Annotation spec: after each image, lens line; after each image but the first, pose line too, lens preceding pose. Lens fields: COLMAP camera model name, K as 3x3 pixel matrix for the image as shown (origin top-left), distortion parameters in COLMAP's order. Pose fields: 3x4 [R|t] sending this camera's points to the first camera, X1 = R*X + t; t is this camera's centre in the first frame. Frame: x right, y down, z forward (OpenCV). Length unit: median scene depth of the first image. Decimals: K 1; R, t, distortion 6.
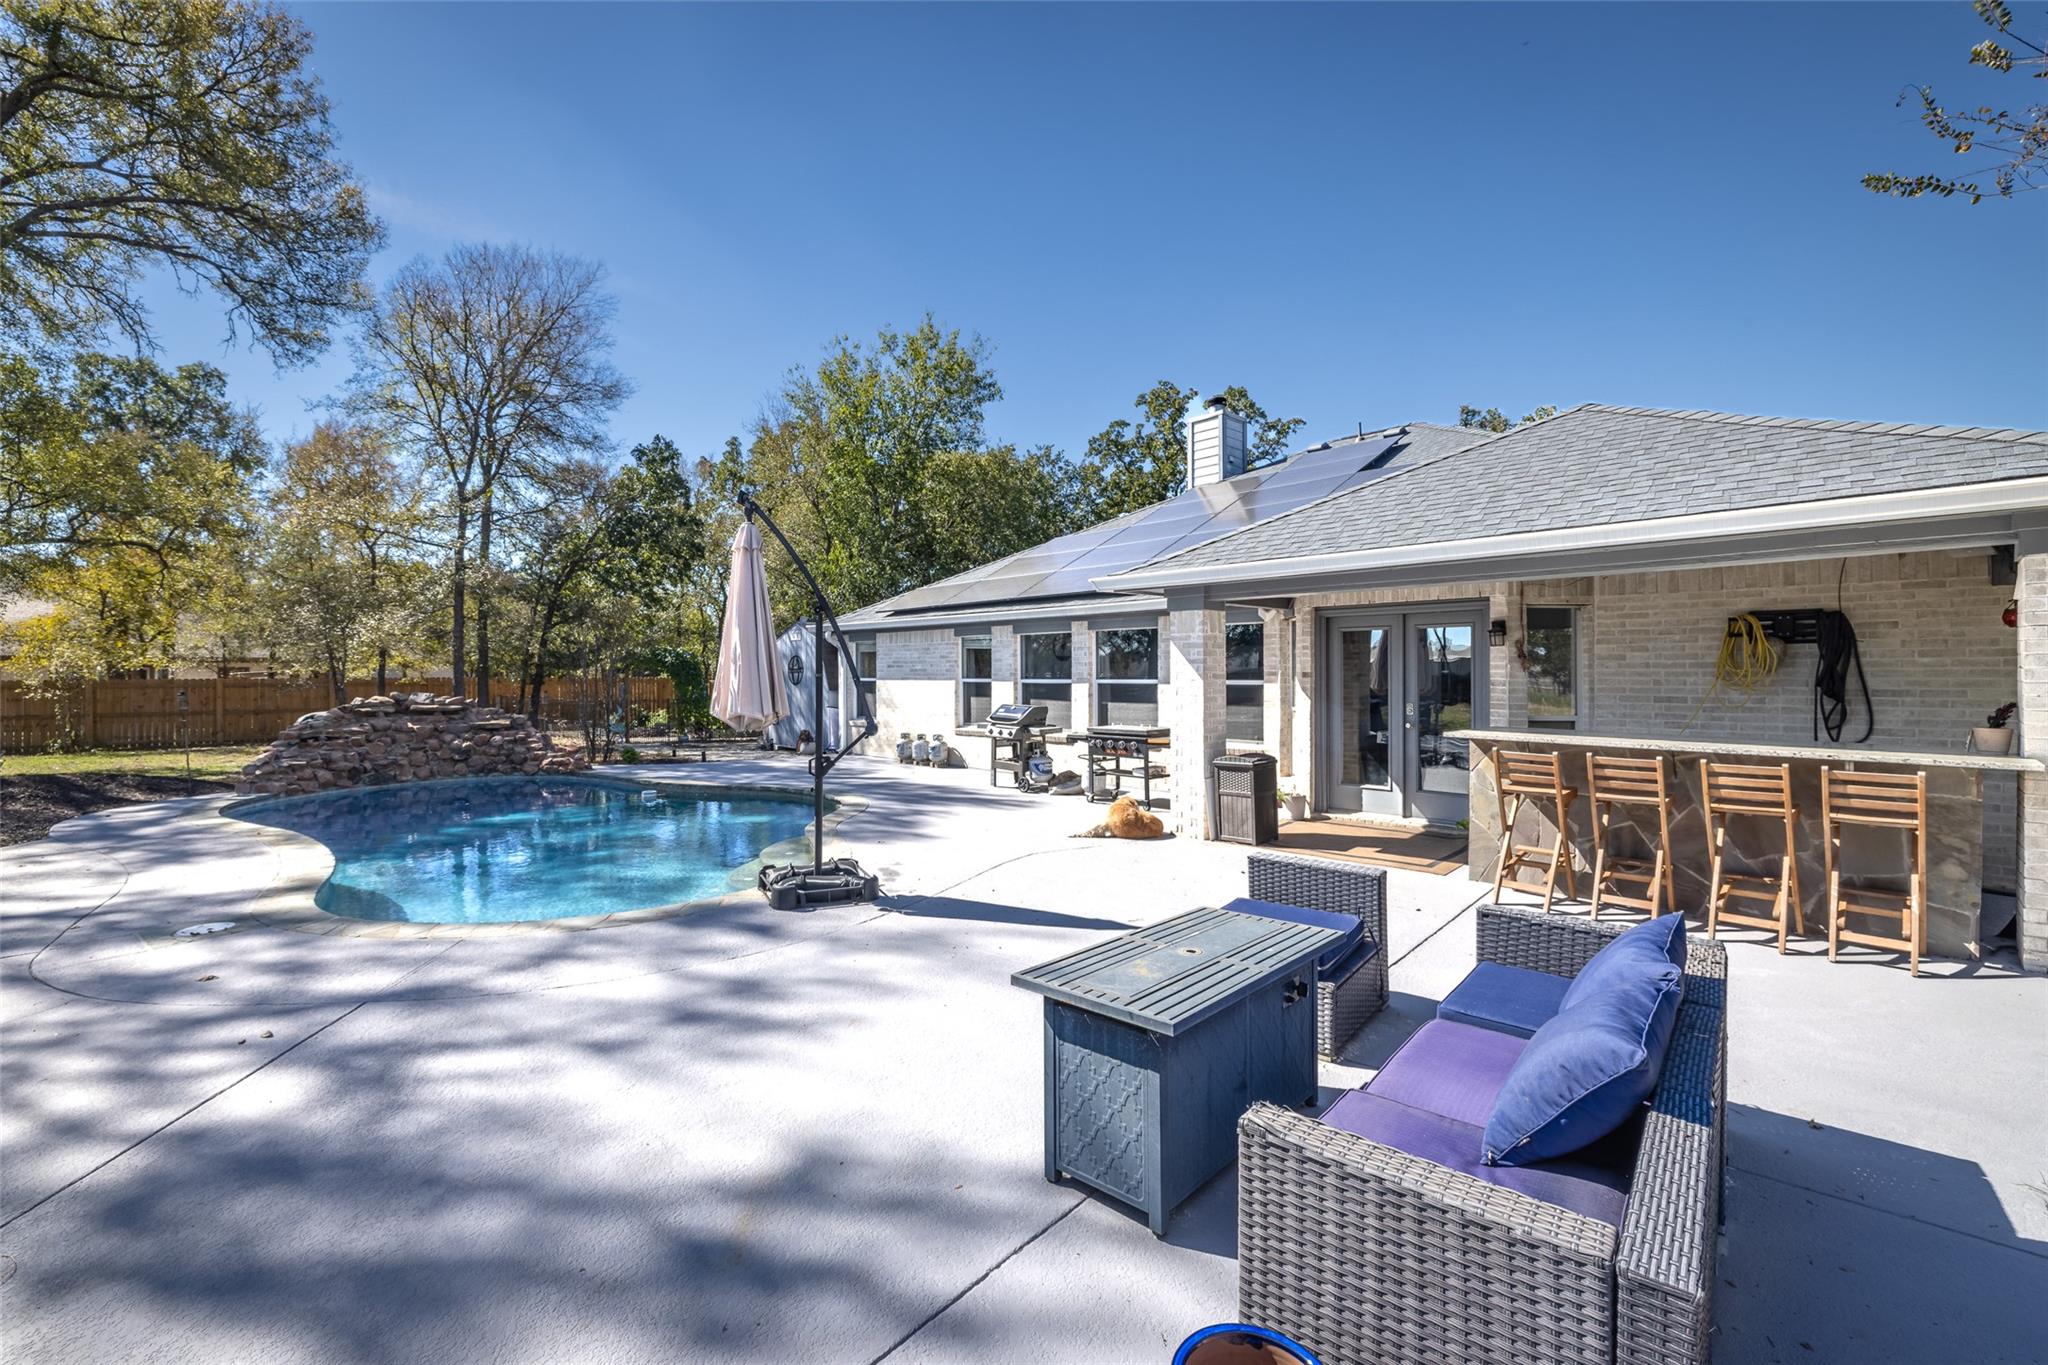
lens RADIAL K [[897.5, 0, 1024.0], [0, 897.5, 682.5], [0, 0, 1]] dist [0.001012, 0.005159]
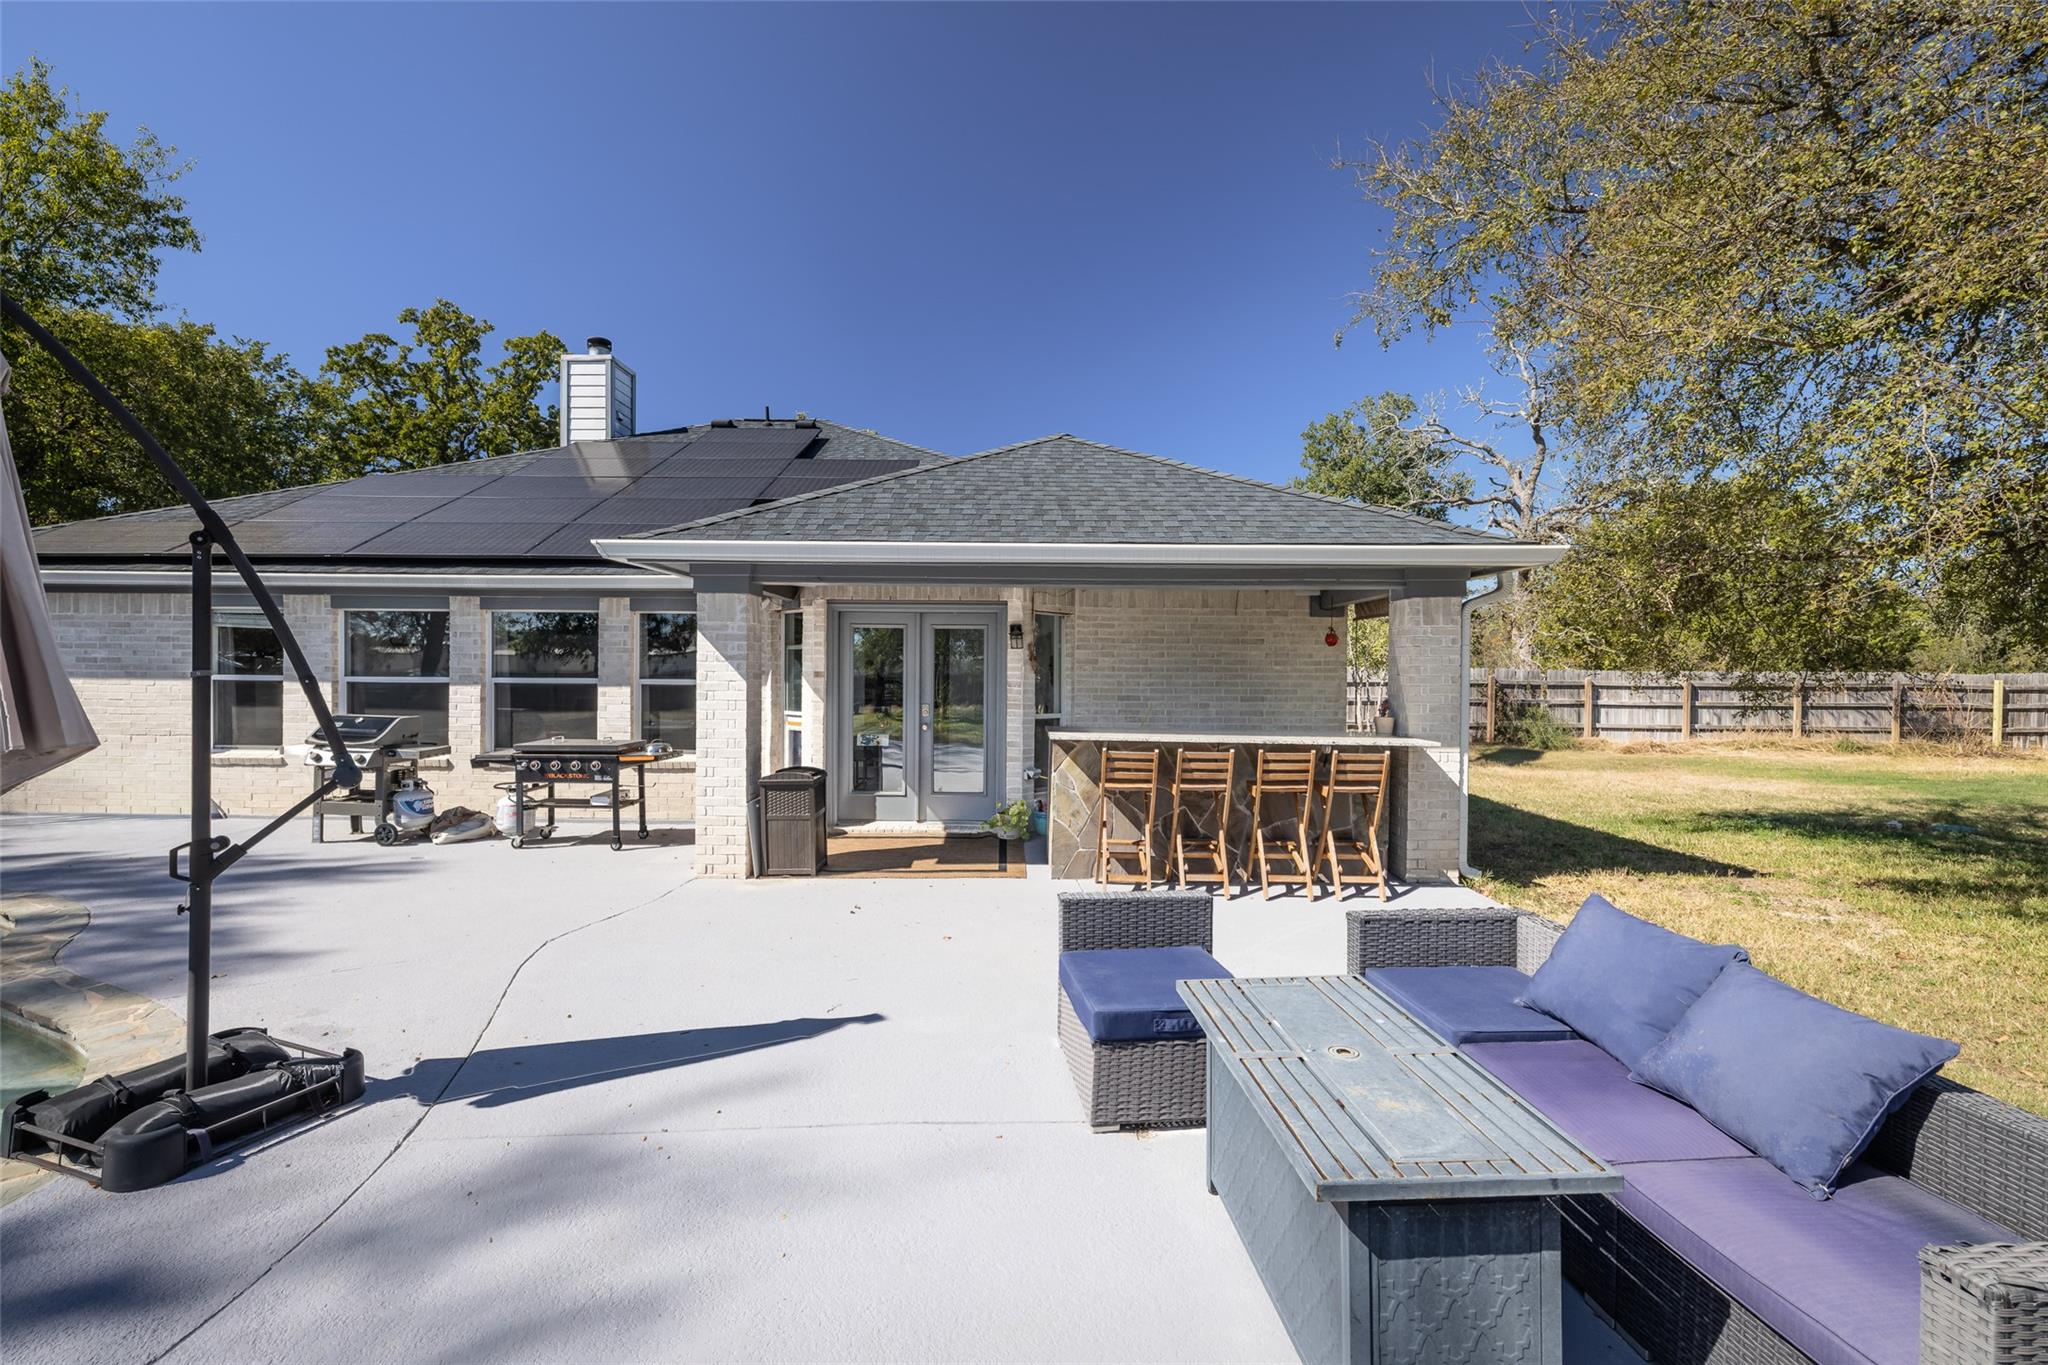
lens RADIAL K [[897.5, 0, 1024.0], [0, 897.5, 682.5], [0, 0, 1]] dist [0.001012, 0.005159]
pose [[0.694401, 0.000131, 0.719589, -0.155694], [-0.002820, 0.999993, 0.002539, -0.002839], [-0.719583, -0.003793, 0.694396, 0.193383]]
